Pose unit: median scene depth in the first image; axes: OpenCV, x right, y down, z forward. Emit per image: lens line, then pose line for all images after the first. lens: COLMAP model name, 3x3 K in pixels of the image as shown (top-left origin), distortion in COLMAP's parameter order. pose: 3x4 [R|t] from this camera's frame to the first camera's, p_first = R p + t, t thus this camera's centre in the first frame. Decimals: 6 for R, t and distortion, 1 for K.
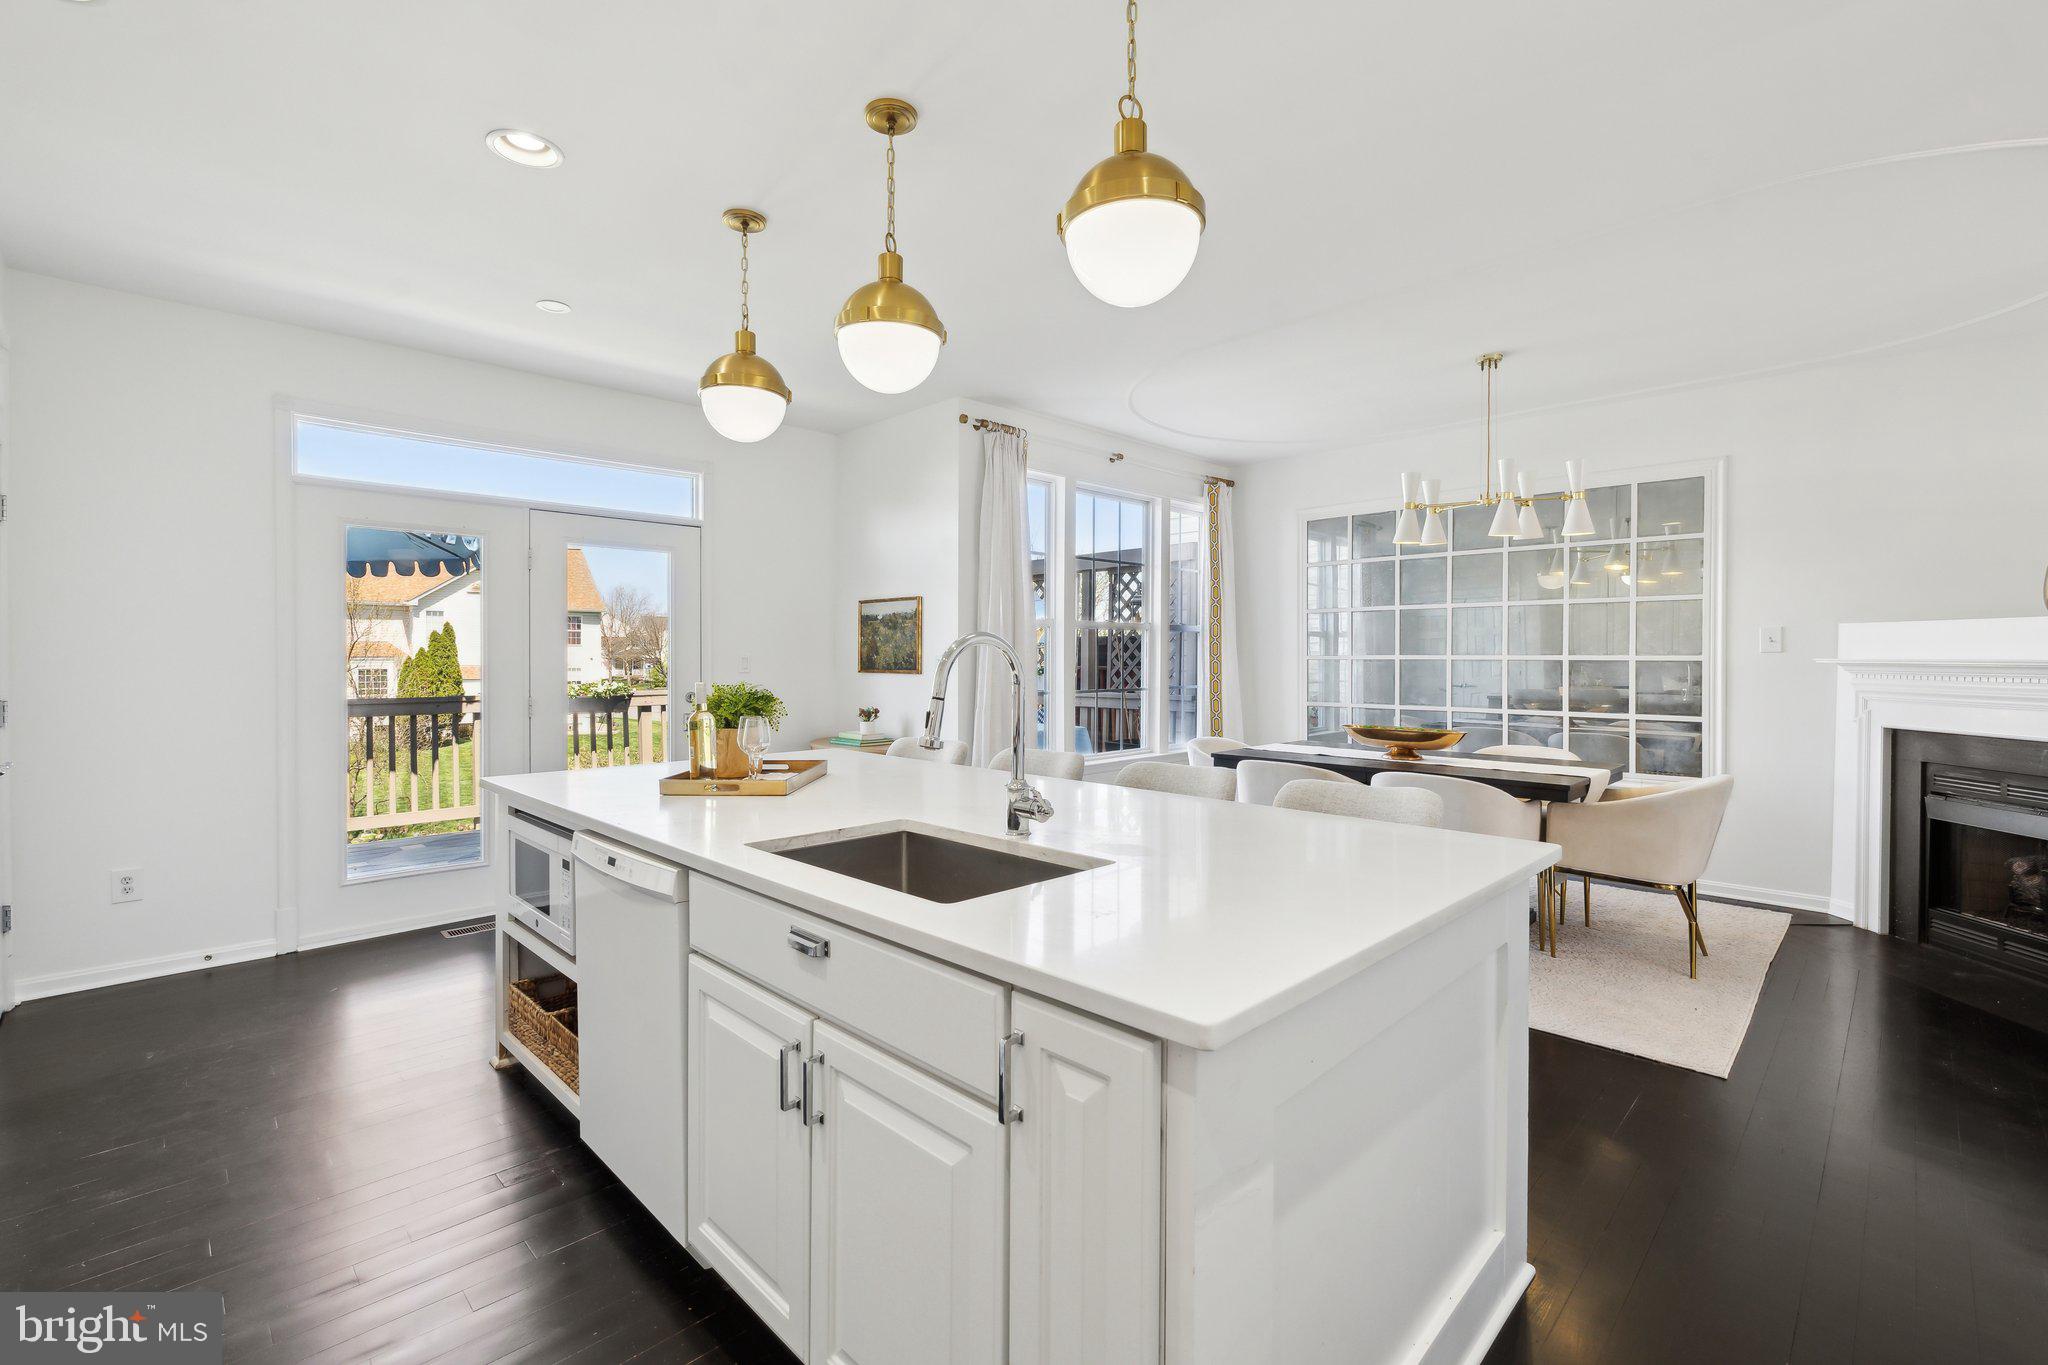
lens RADIAL K [[900.3, 0, 1021.0], [0, 900.3, 667.6], [0, 0, 1]] dist [-0.003433, -0.000422]
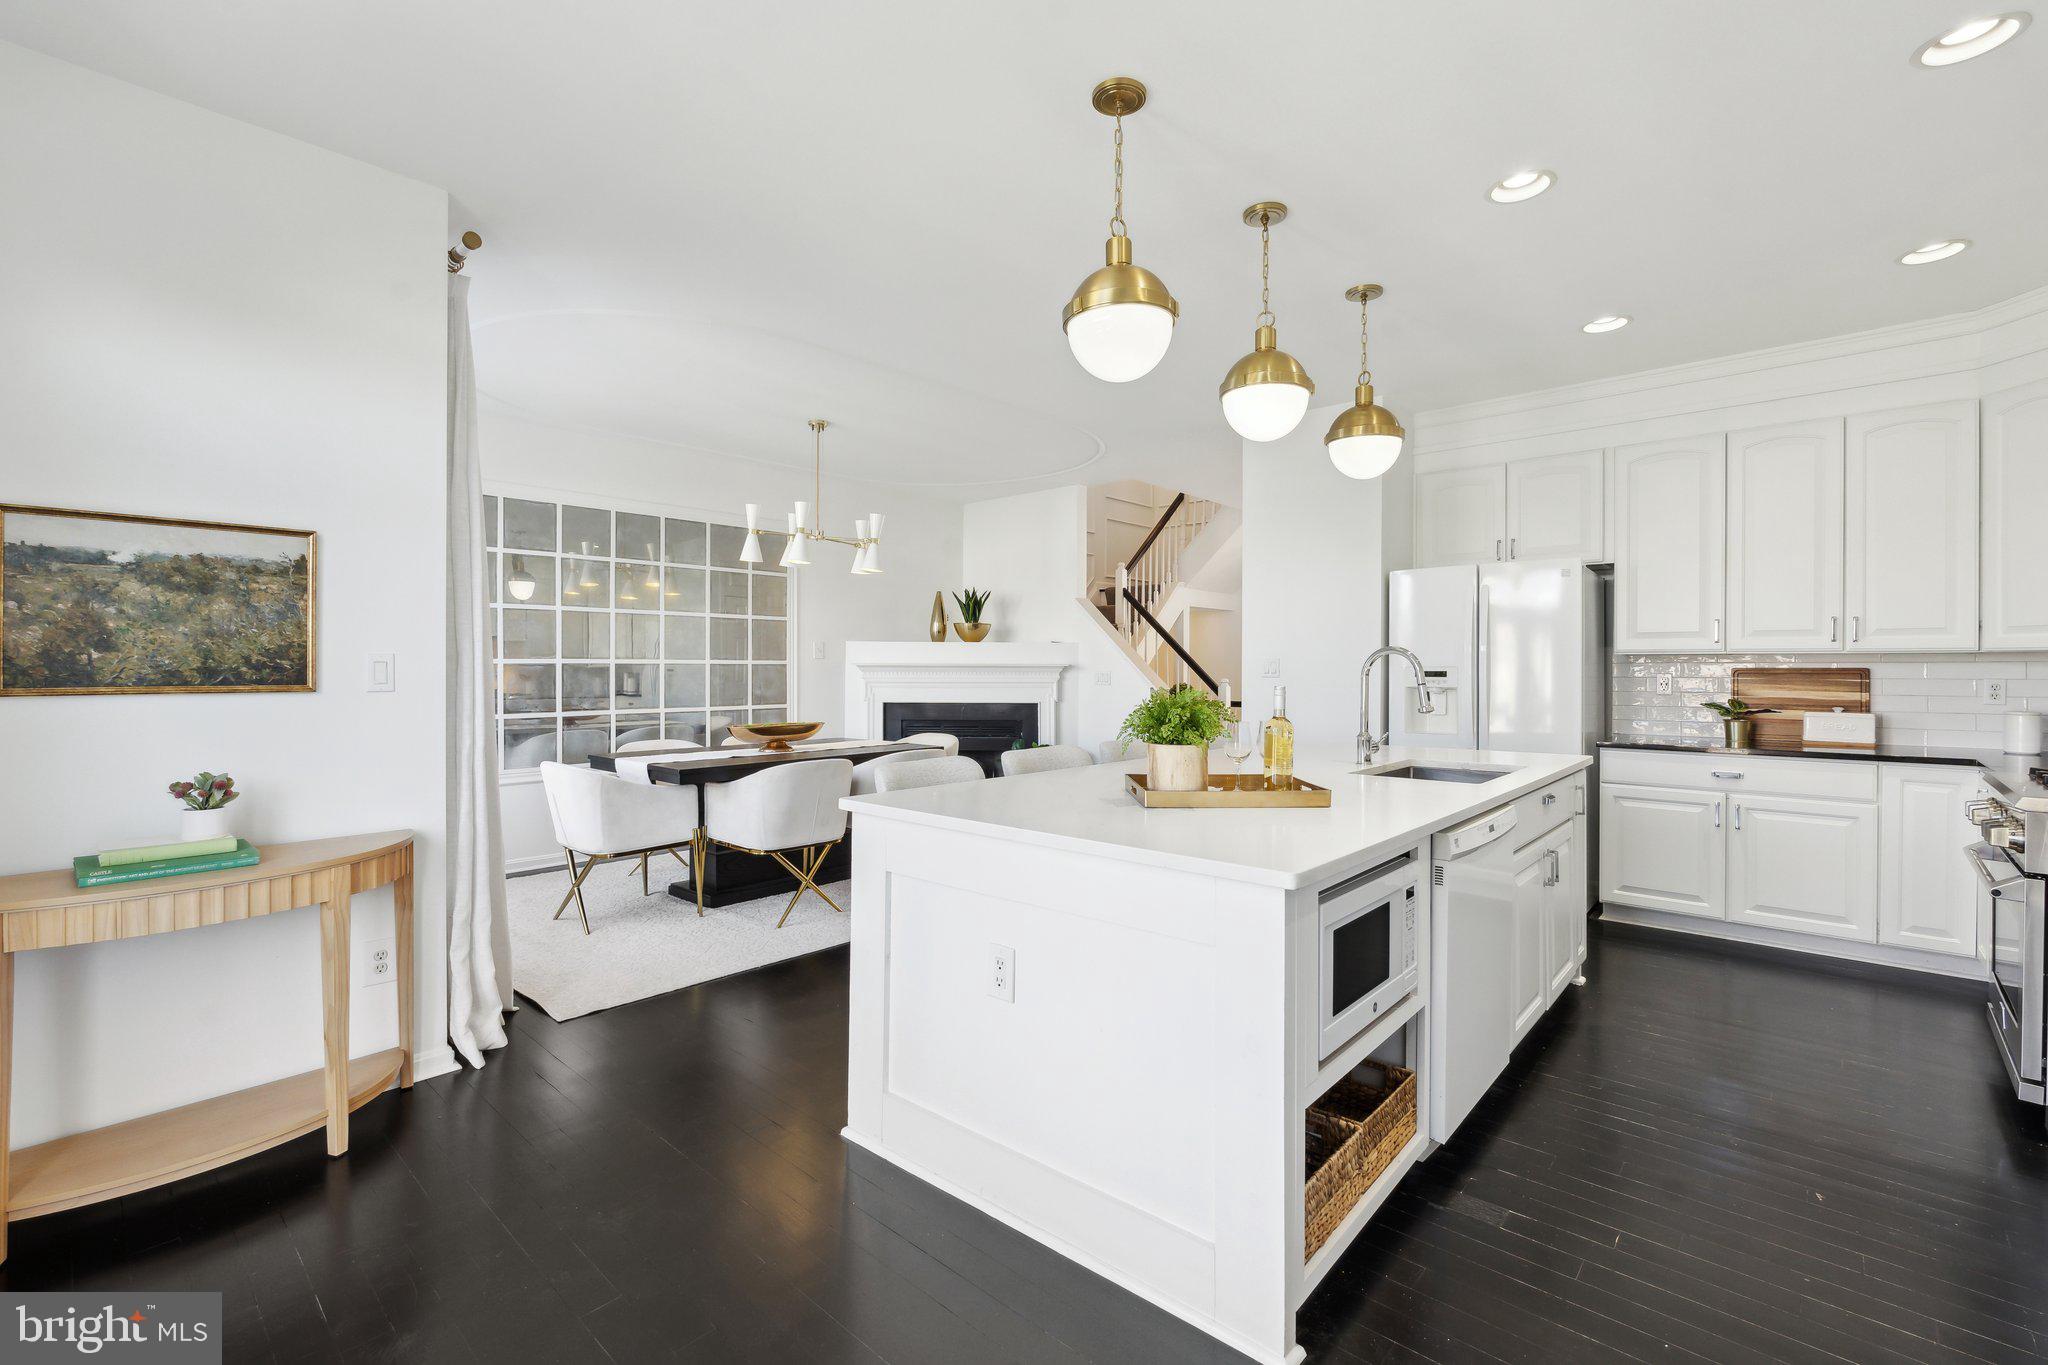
lens RADIAL K [[900.3, 0, 1021.0], [0, 900.3, 667.6], [0, 0, 1]] dist [-0.003433, -0.000422]
pose [[-0.042273, -0.003816, 0.999099, -0.608619], [0.010772, 0.999933, 0.004275, -0.003743], [-0.999048, 0.010943, -0.042229, 0.634945]]
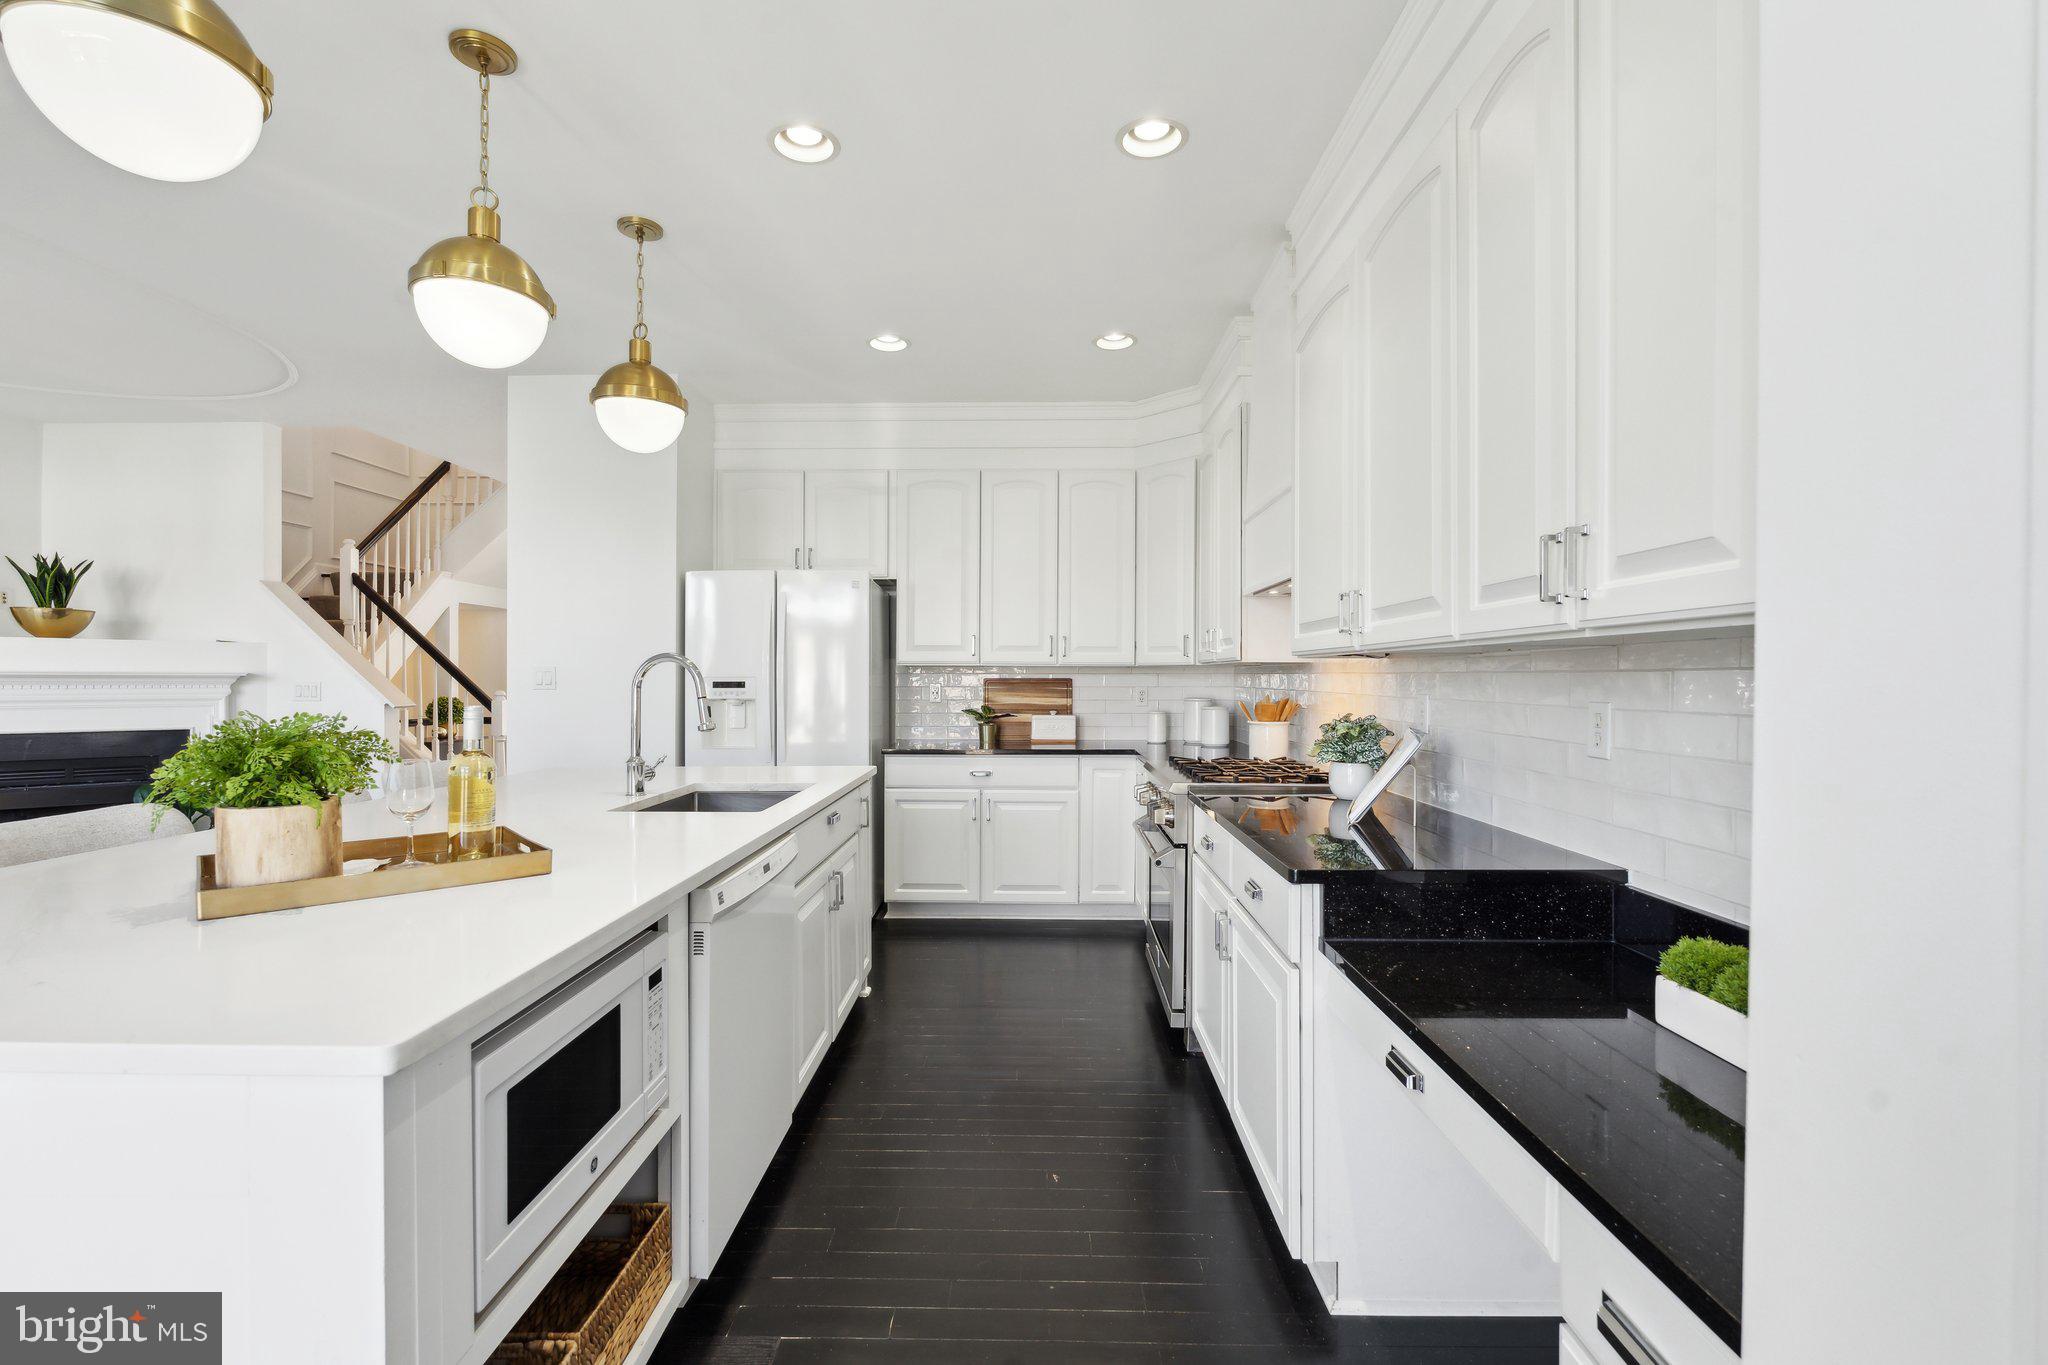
lens RADIAL K [[886.3, 0, 1024.0], [0, 886.3, 682.5], [0, 0, 1]] dist [-0.003450, -0.000215]
pose [[-0.690828, -0.007759, 0.722977, -0.512180], [0.005013, 0.999867, 0.015521, -0.002710], [-0.723001, 0.014346, -0.690698, 0.558455]]
